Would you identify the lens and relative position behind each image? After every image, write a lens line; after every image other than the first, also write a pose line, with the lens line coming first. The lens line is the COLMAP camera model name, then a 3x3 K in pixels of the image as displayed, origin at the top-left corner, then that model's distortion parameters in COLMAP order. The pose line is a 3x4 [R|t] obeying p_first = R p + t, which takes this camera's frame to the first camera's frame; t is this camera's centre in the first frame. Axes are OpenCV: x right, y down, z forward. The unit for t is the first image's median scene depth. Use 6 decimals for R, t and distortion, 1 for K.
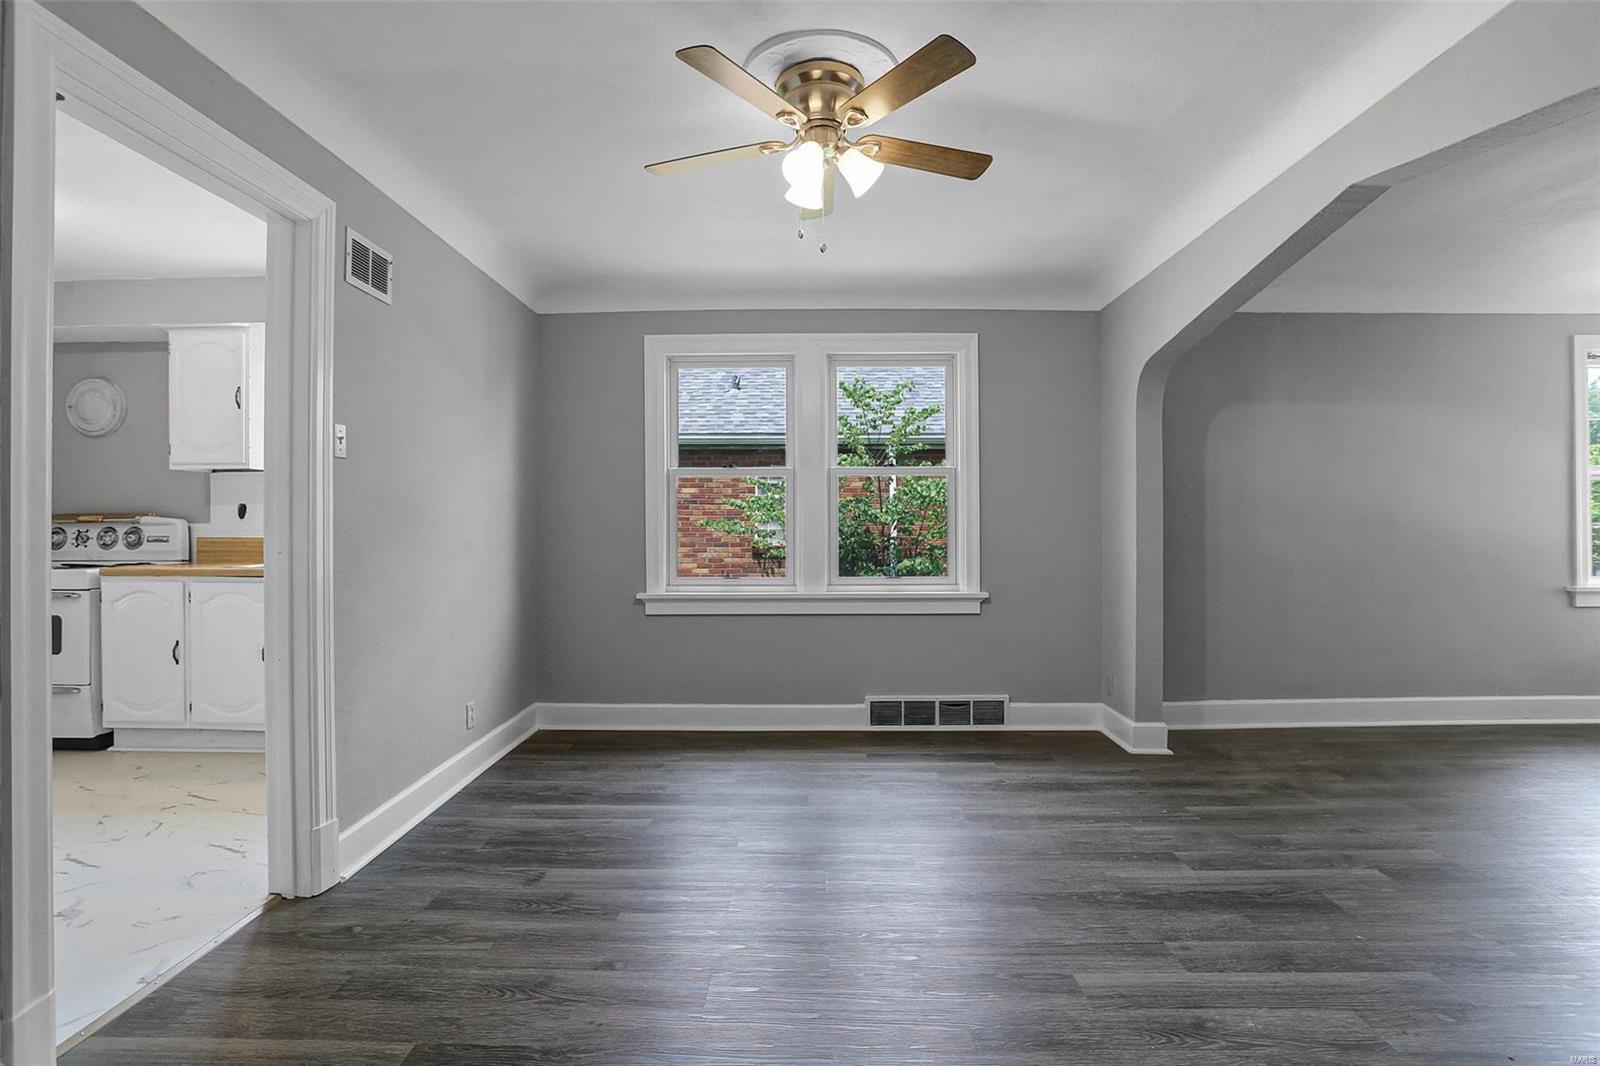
lens RADIAL K [[766.9, 0, 801.8], [0, 766.9, 522.1], [0, 0, 1]] dist [-0.080582, 0.033149]
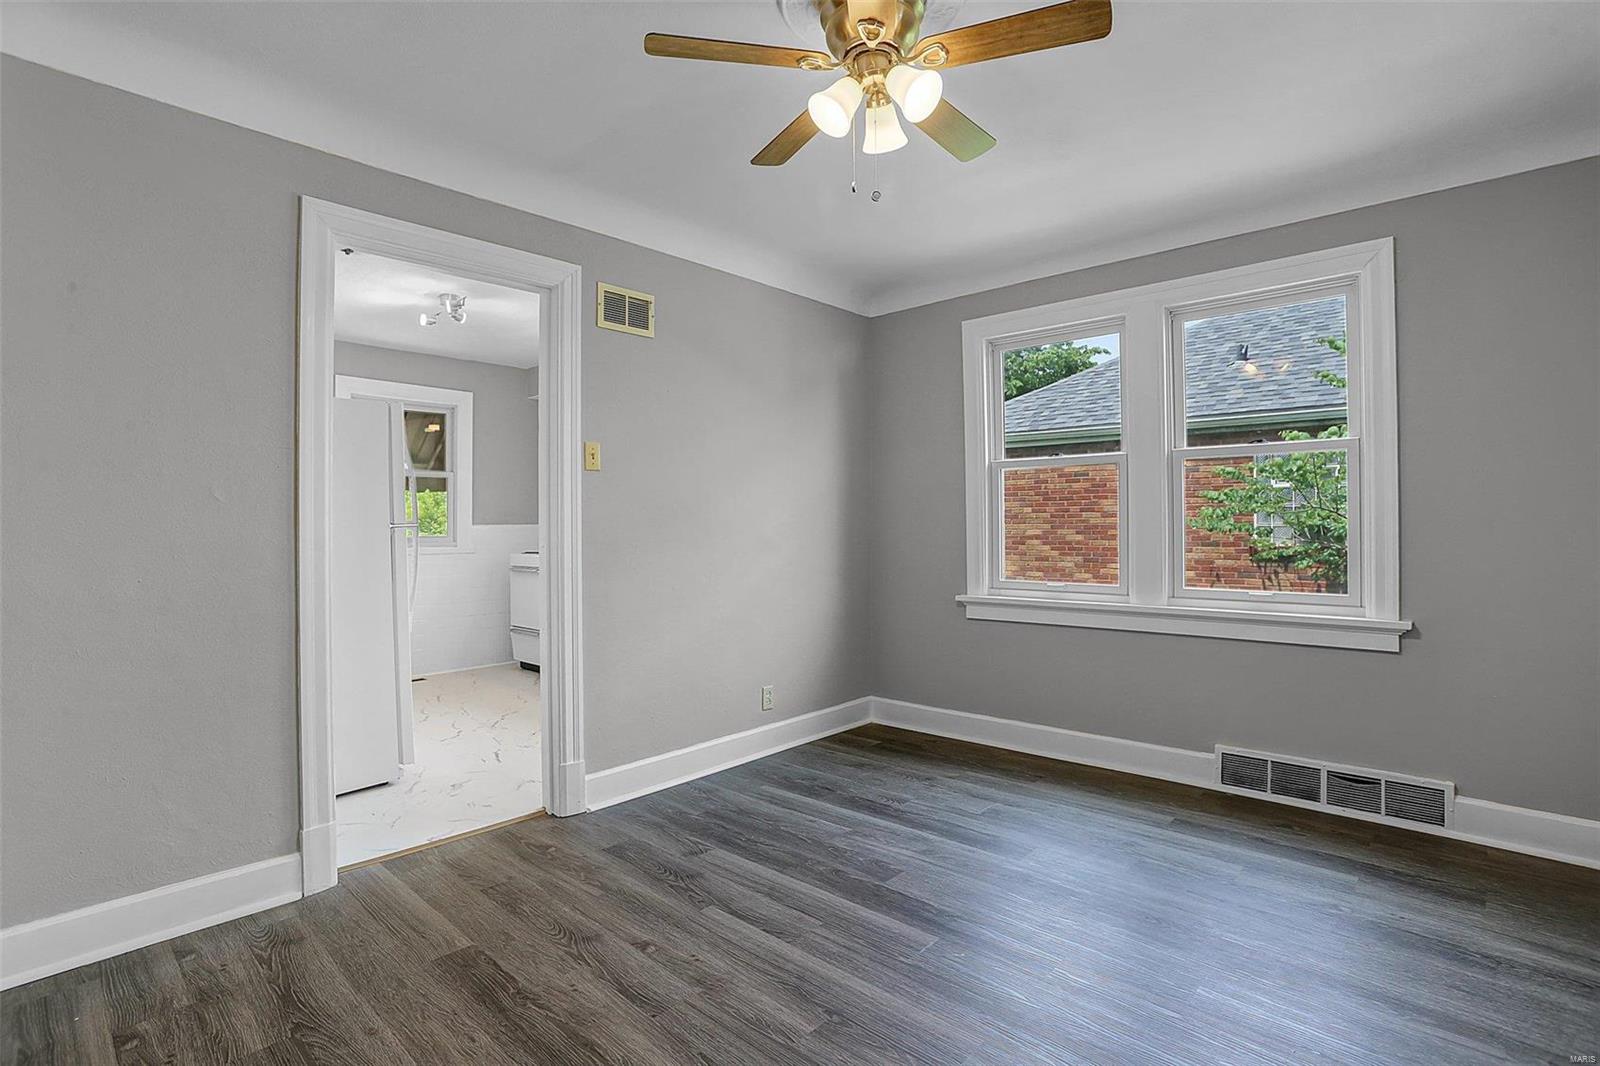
lens RADIAL K [[766.9, 0, 801.8], [0, 766.9, 522.1], [0, 0, 1]] dist [-0.080582, 0.033149]
pose [[0.747080, -0.004190, -0.664721, 0.277775], [0.007251, 0.999972, 0.001846, -0.000265], [0.664695, -0.006199, 0.747089, 0.167365]]
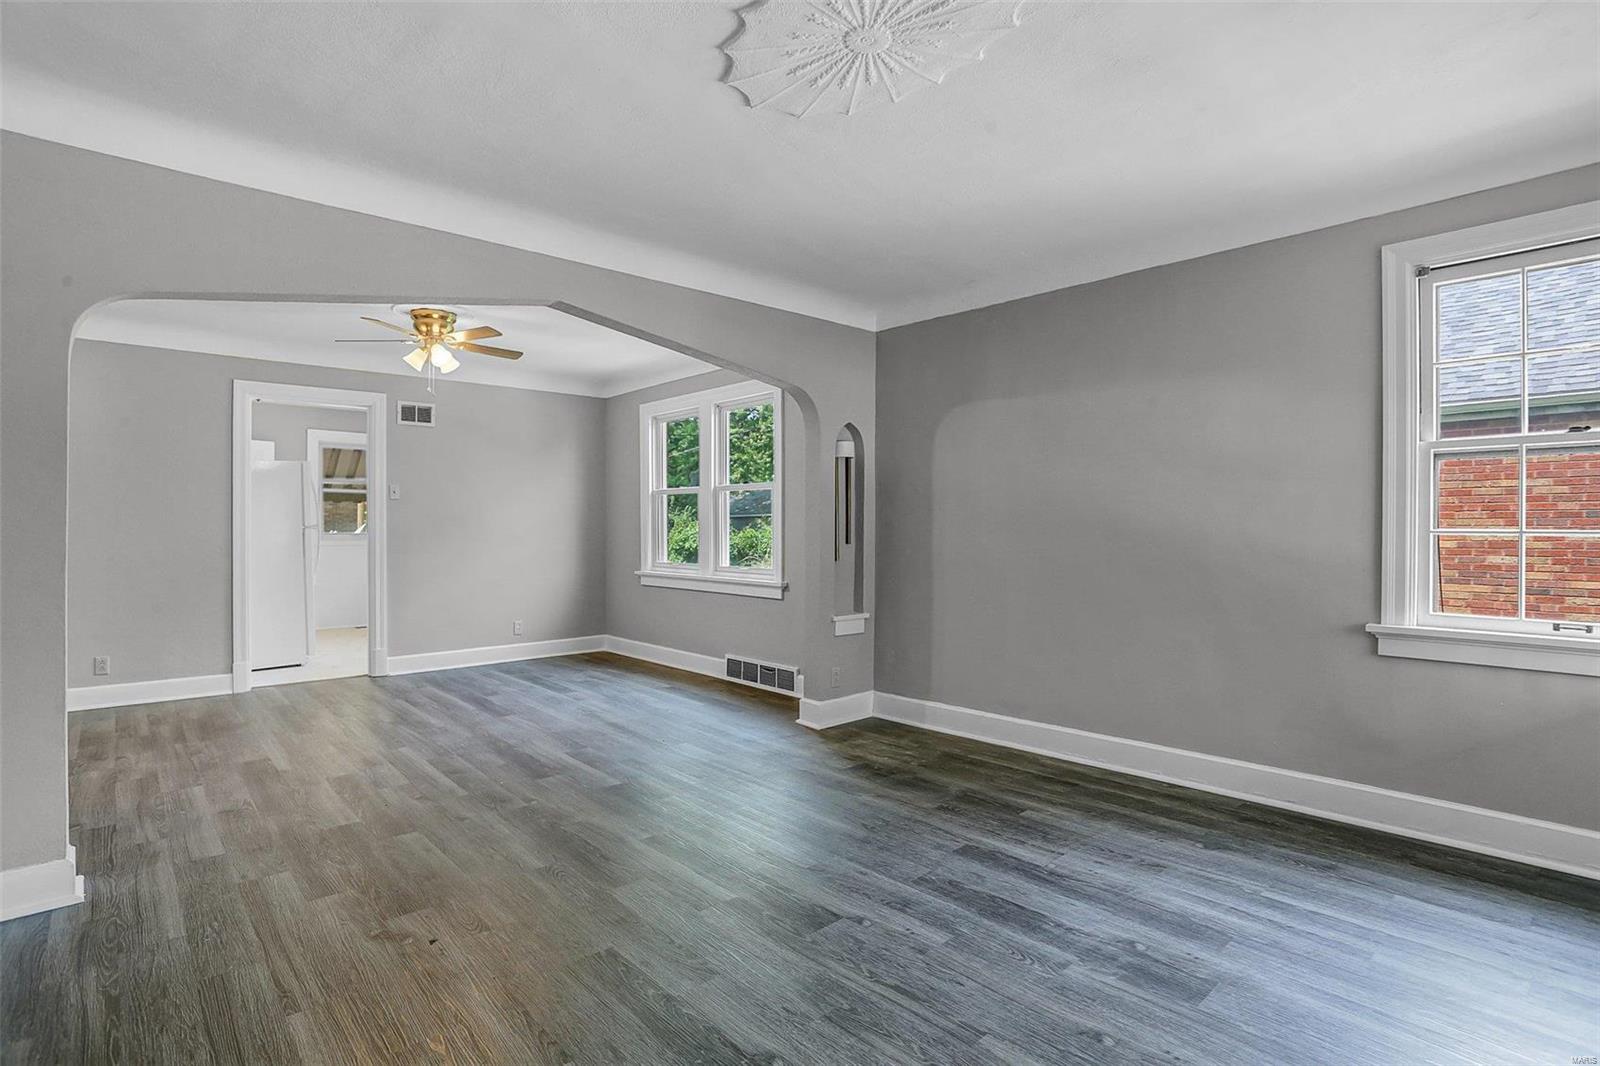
lens RADIAL K [[766.9, 0, 801.8], [0, 766.9, 522.1], [0, 0, 1]] dist [-0.080582, 0.033149]
pose [[0.696352, -0.001295, -0.717699, 1.177309], [0.000289, 0.999999, -0.001524, -0.004730], [0.717700, 0.000854, 0.696352, 0.153253]]
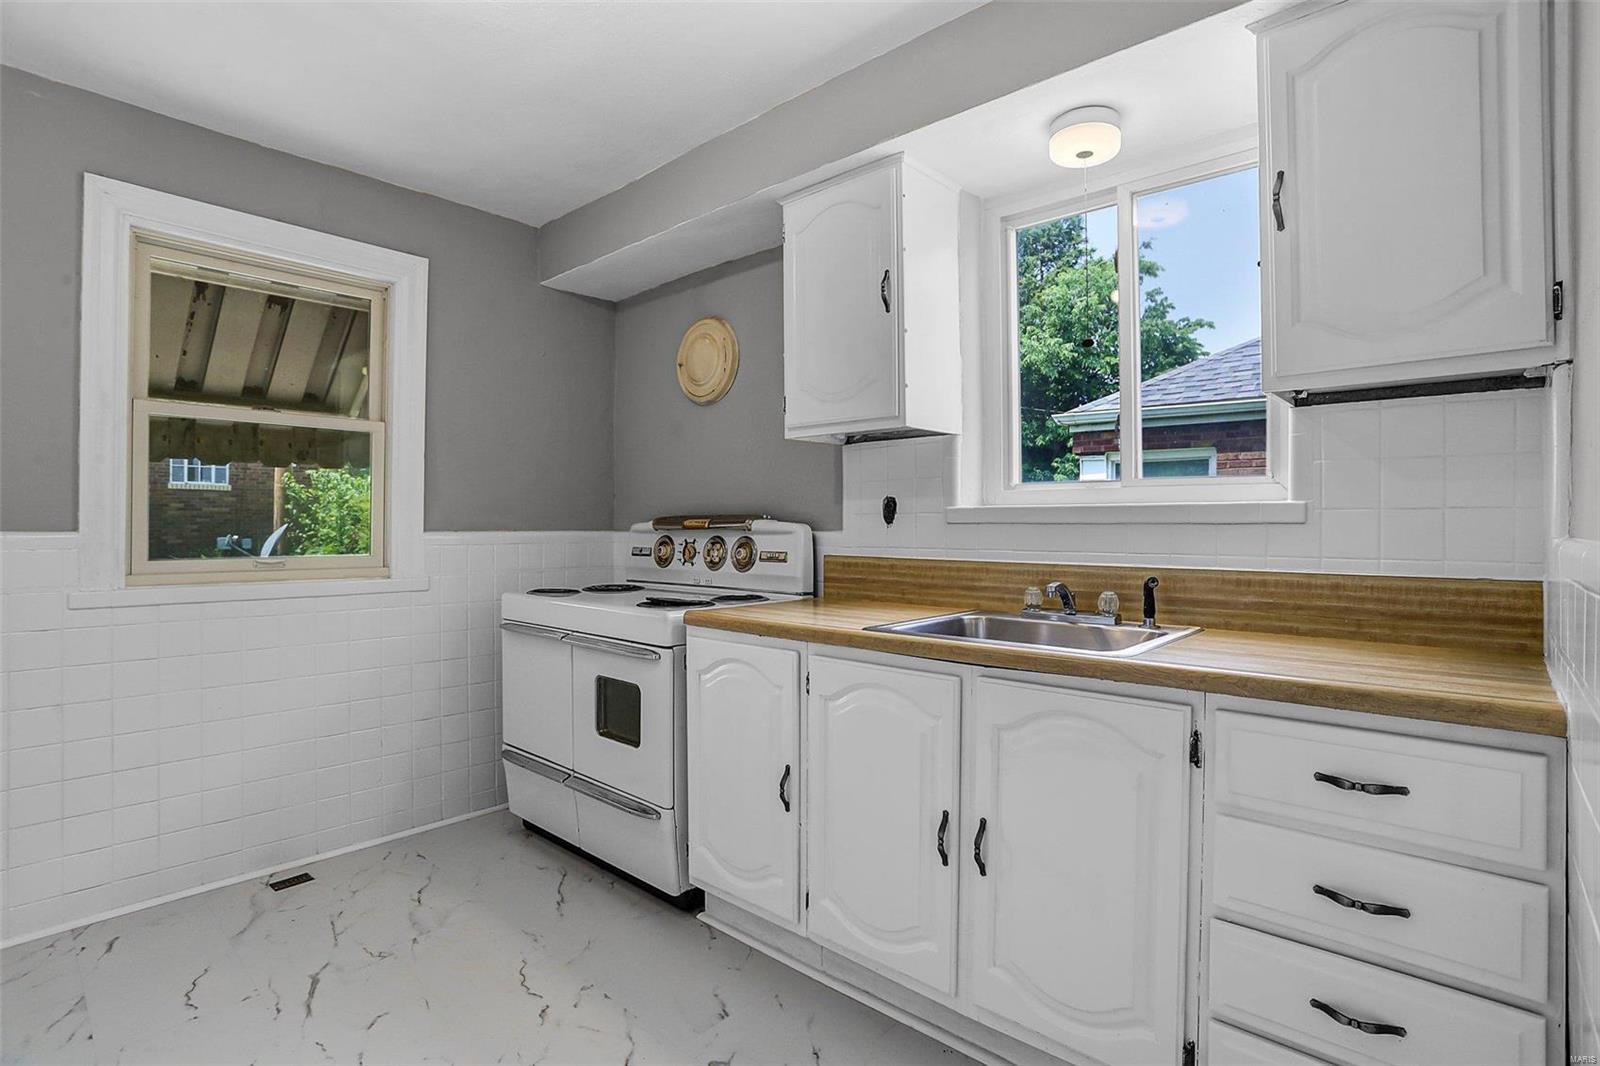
lens RADIAL K [[822.9, 0, 800.0], [0, 822.9, 533.0], [0, 0, 1]] dist [-0.062508, -0.000112]
pose [[0.746499, 0.007656, -0.665343, -0.405069], [-0.001500, 0.999951, 0.009823, -0.003587], [0.665385, -0.006335, 0.746473, 0.505469]]
